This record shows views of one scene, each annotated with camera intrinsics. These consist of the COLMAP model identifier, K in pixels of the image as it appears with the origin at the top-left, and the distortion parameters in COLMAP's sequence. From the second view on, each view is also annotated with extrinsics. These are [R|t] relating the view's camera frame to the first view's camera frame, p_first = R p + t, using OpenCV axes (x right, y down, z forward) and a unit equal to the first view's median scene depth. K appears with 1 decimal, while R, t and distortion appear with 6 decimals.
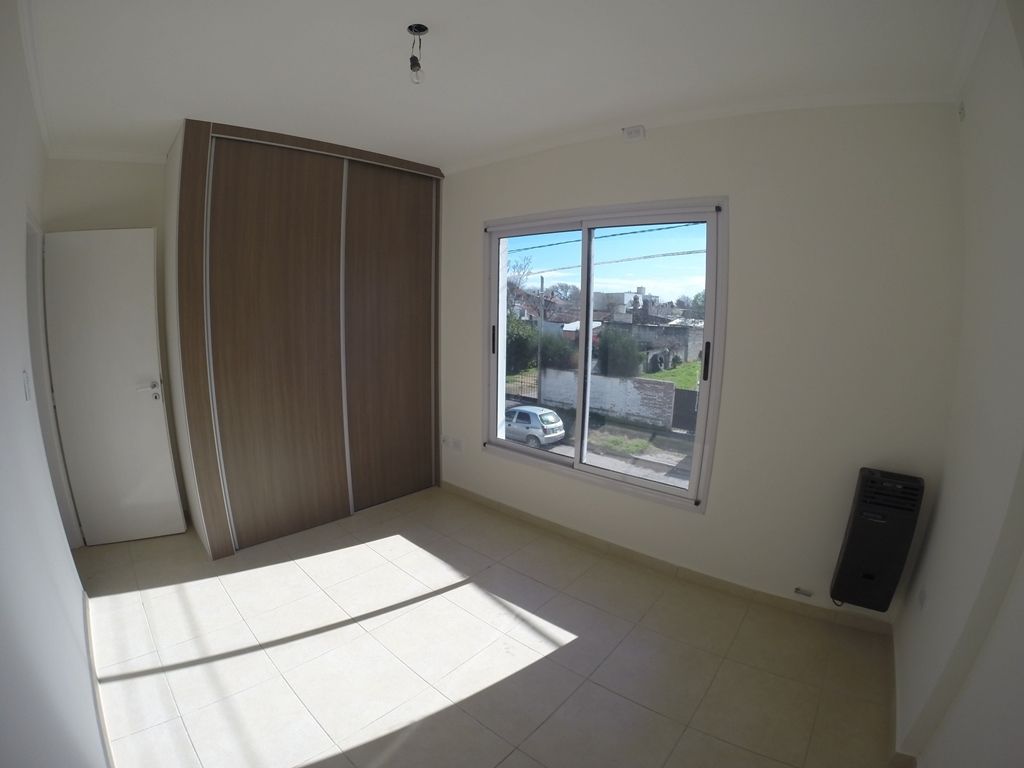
lens RADIAL K [[457.0, 0, 506.9], [0, 457.0, 383.8], [0, 0, 1]] dist [-0.205850, 0.034312]
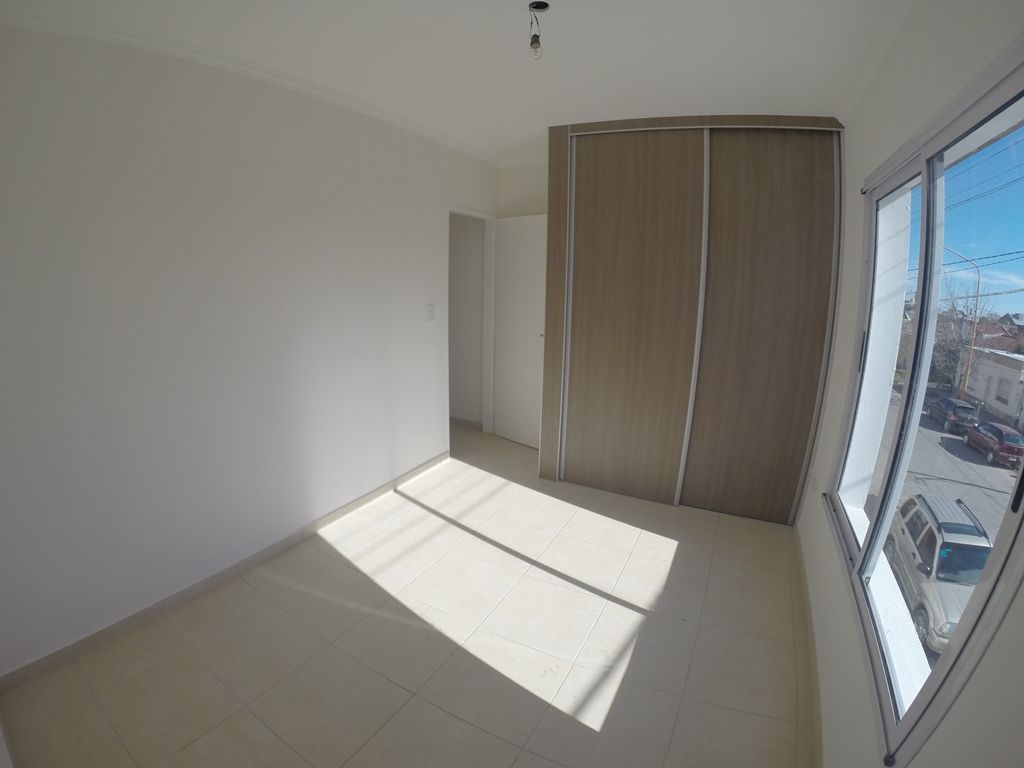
lens RADIAL K [[457.0, 0, 506.9], [0, 457.0, 383.8], [0, 0, 1]] dist [-0.205850, 0.034312]
pose [[0.217376, 0.203040, -0.954737, 0.577184], [-0.179429, 0.969770, 0.165385, -0.068523], [0.959455, 0.135357, 0.247236, 0.515436]]
